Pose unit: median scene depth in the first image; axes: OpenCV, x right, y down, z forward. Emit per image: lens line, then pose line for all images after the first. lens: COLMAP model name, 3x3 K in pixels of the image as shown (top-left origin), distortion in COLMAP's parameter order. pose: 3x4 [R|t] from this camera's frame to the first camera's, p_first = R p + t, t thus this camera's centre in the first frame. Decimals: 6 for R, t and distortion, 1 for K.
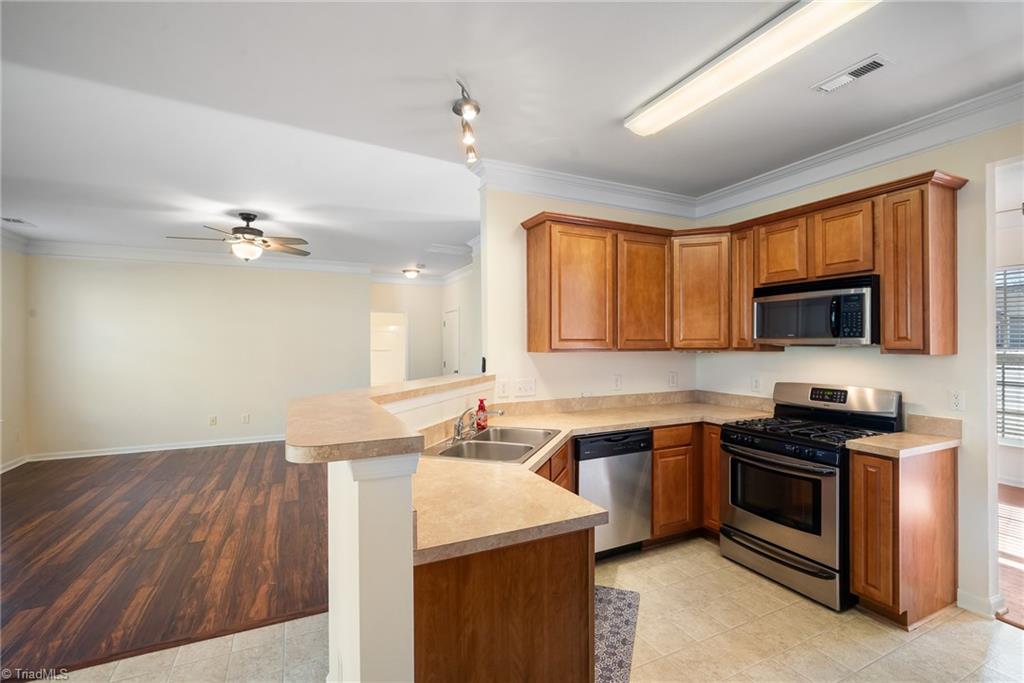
lens RADIAL K [[457.9, 0, 512.0], [0, 457.9, 341.5], [0, 0, 1]] dist [-0.006112, -0.000268]
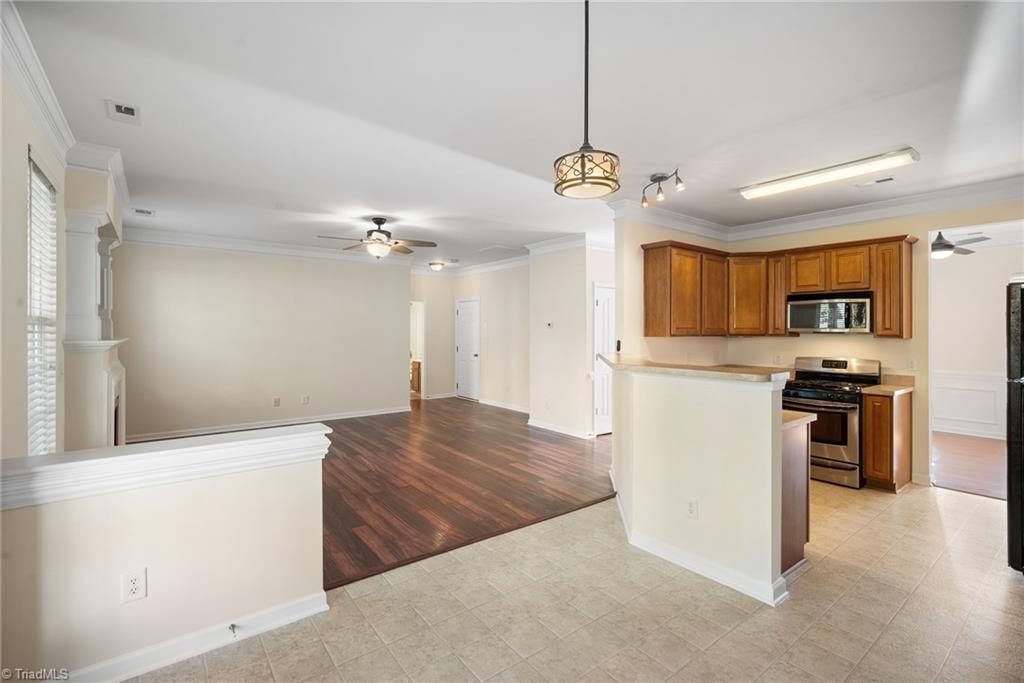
lens RADIAL K [[468.4, 0, 509.4], [0, 468.4, 326.6], [0, 0, 1]] dist [-0.008998, -0.000654]
pose [[0.979361, 0.007518, 0.201981, -0.705060], [-0.006601, 0.999965, -0.005213, 0.002489], [-0.202013, 0.003772, 0.979376, -0.342158]]
